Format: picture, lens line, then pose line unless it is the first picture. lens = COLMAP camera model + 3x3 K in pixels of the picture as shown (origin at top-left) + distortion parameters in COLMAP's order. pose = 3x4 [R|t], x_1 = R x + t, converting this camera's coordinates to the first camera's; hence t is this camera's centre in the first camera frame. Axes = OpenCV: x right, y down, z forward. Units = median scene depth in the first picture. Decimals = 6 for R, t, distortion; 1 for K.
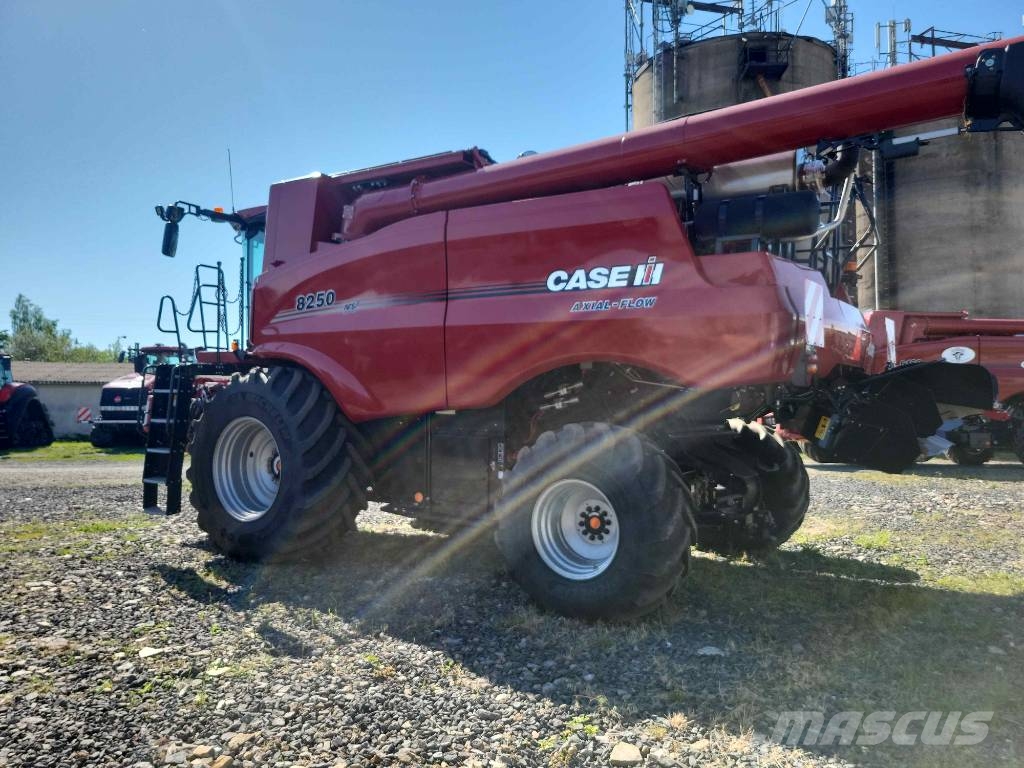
lens RADIAL K [[785.8, 0, 513.0], [0, 785.8, 389.2], [0, 0, 1]] dist [0.030950, -0.009713]
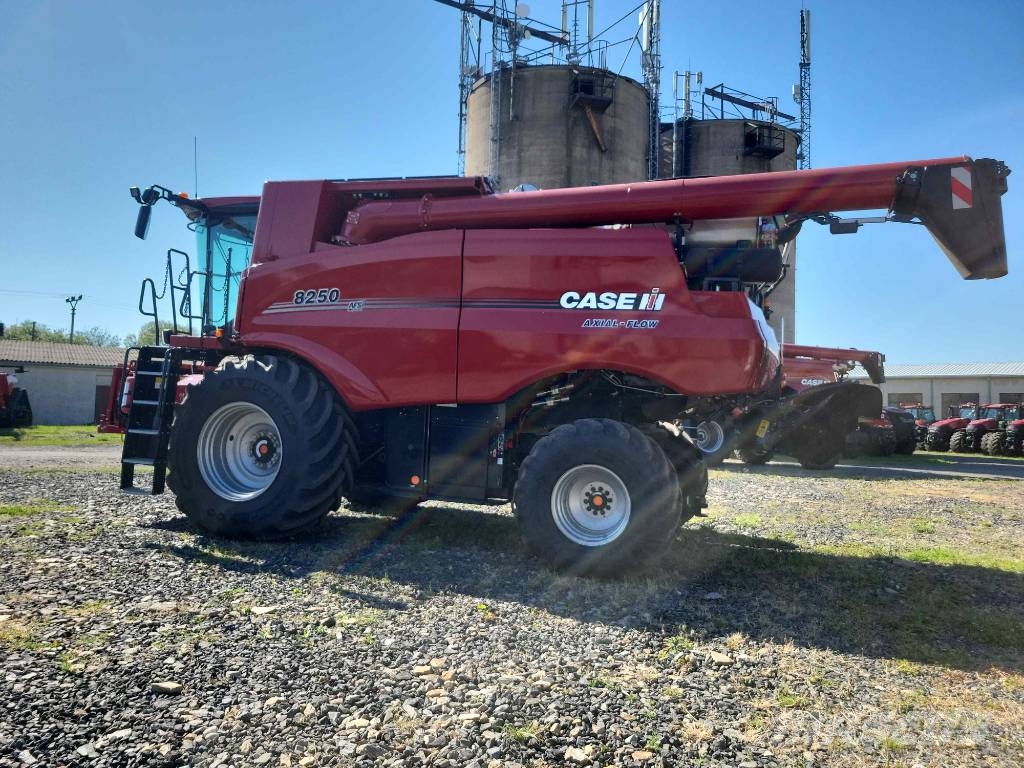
lens RADIAL K [[784.5, 0, 512.0], [0, 784.5, 384.0], [0, 0, 1]] dist [0.038289, -0.009045]
pose [[0.962216, 0.045551, 0.268449, -0.274906], [-0.045079, 0.998952, -0.007928, 0.003447], [-0.268529, -0.004473, 0.963261, -0.106477]]
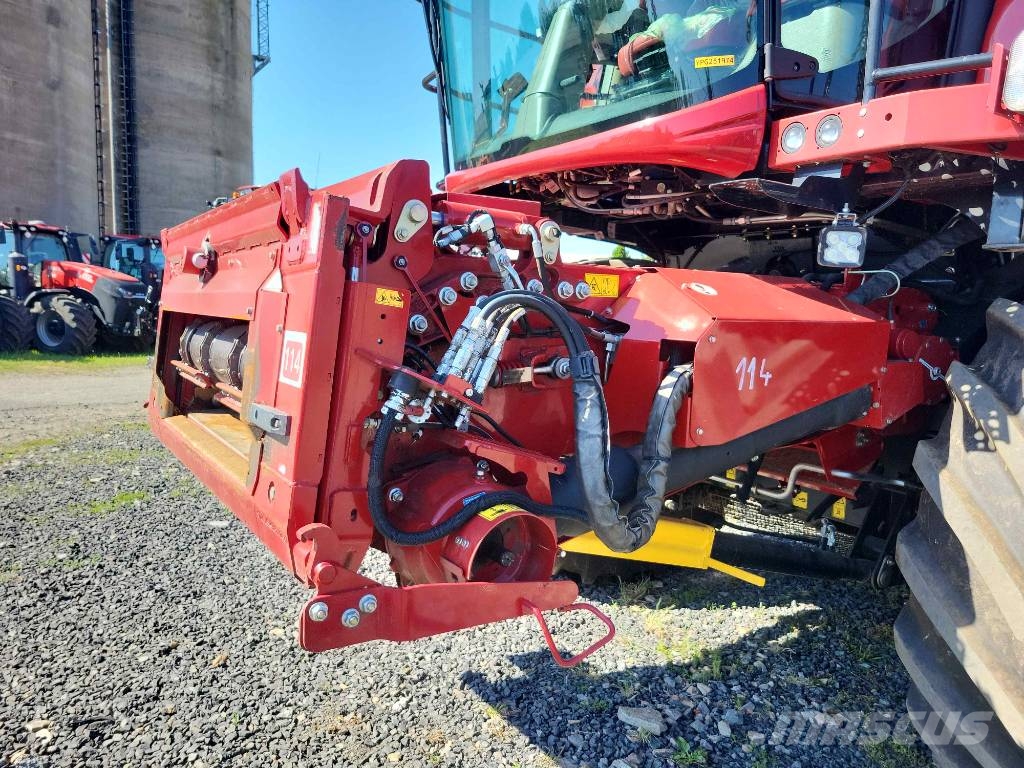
lens RADIAL K [[790.5, 0, 528.1], [0, 790.5, 386.3], [0, 0, 1]] dist [0.033183, -0.015007]
pose [[0.408106, -0.066495, 0.910510, -0.705543], [-0.067215, 0.992449, 0.102606, 0.017936], [-0.910457, -0.103074, 0.400554, 1.166210]]
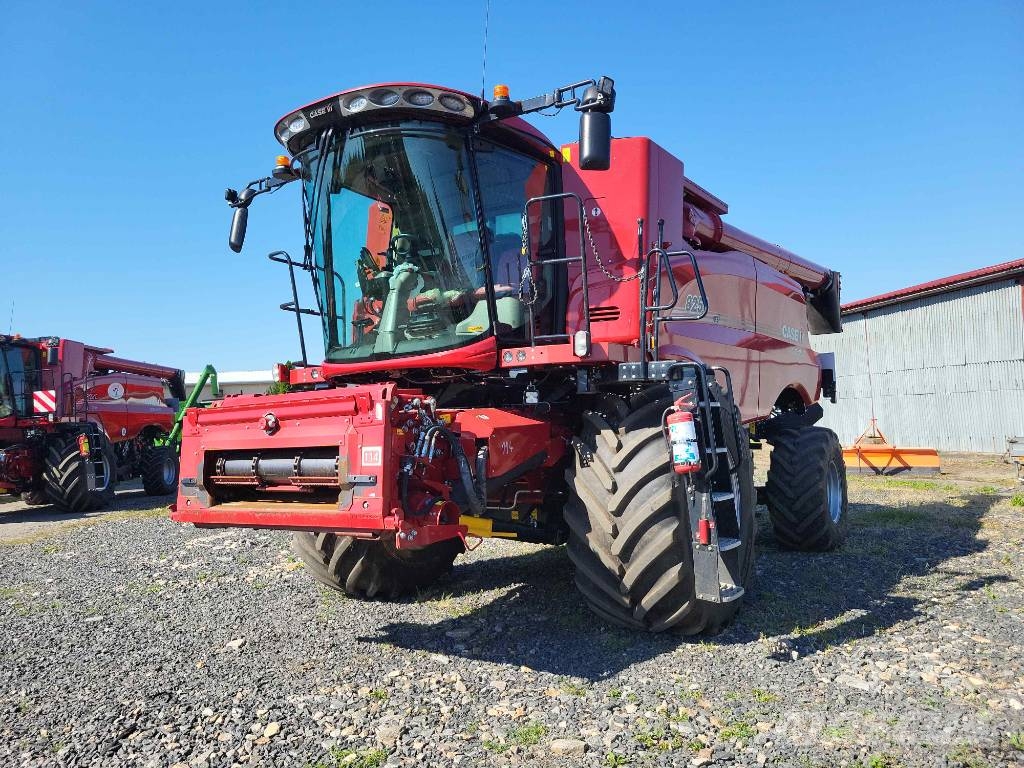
lens RADIAL K [[784.5, 0, 512.0], [0, 784.5, 384.0], [0, 0, 1]] dist [0.038289, -0.009045]
pose [[0.008163, 0.043075, 0.999038, -1.119073], [0.022849, 0.998803, -0.043252, 0.010095], [-0.999706, 0.023180, 0.007169, 1.193554]]
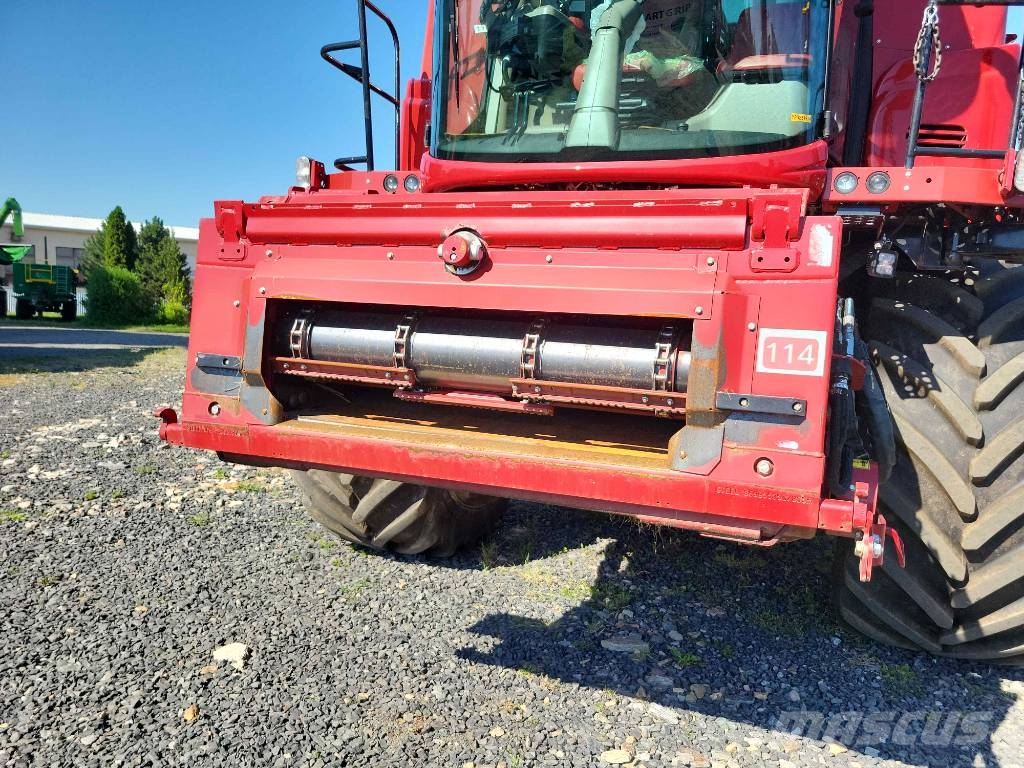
lens RADIAL K [[790.5, 0, 528.1], [0, 790.5, 386.3], [0, 0, 1]] dist [0.033183, -0.015007]
pose [[-0.209954, -0.099931, 0.972591, -0.763526], [-0.077606, 0.993328, 0.085309, 0.031485], [-0.974626, -0.057568, -0.216309, 1.428289]]
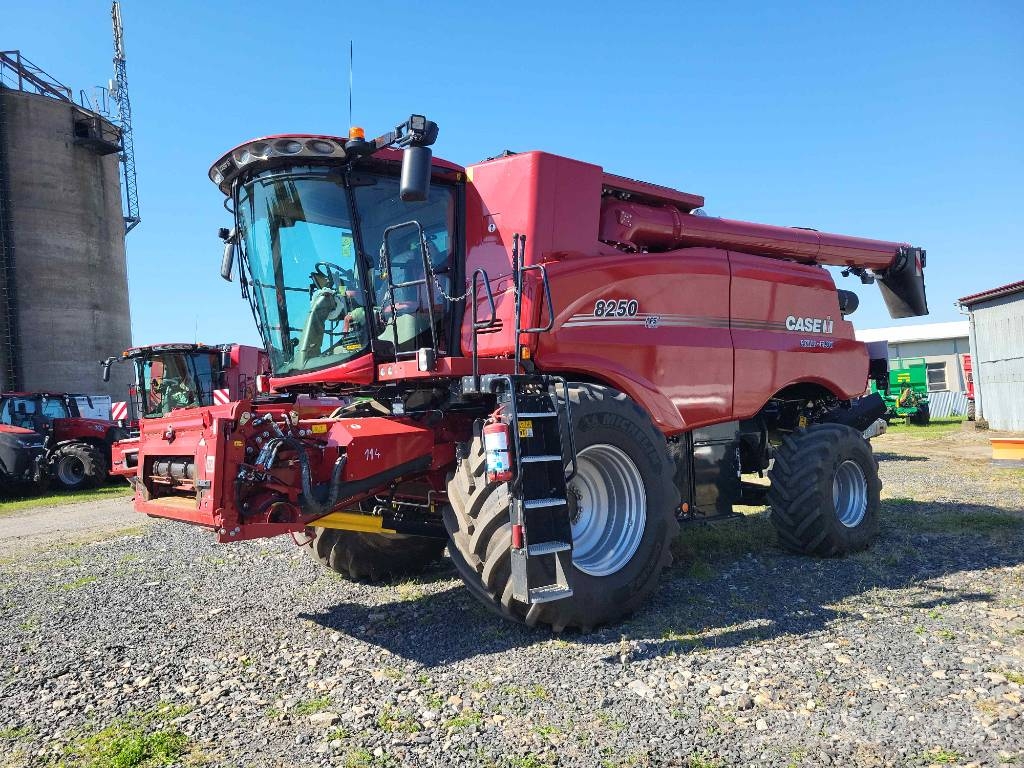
lens RADIAL K [[780.5, 0, 506.9], [0, 780.5, 387.3], [0, 0, 1]] dist [0.032118, -0.006715]
pose [[0.297316, 0.014246, 0.954673, -1.118780], [0.033717, 0.999108, -0.025410, -0.005284], [-0.954184, 0.039743, 0.296571, 0.853199]]
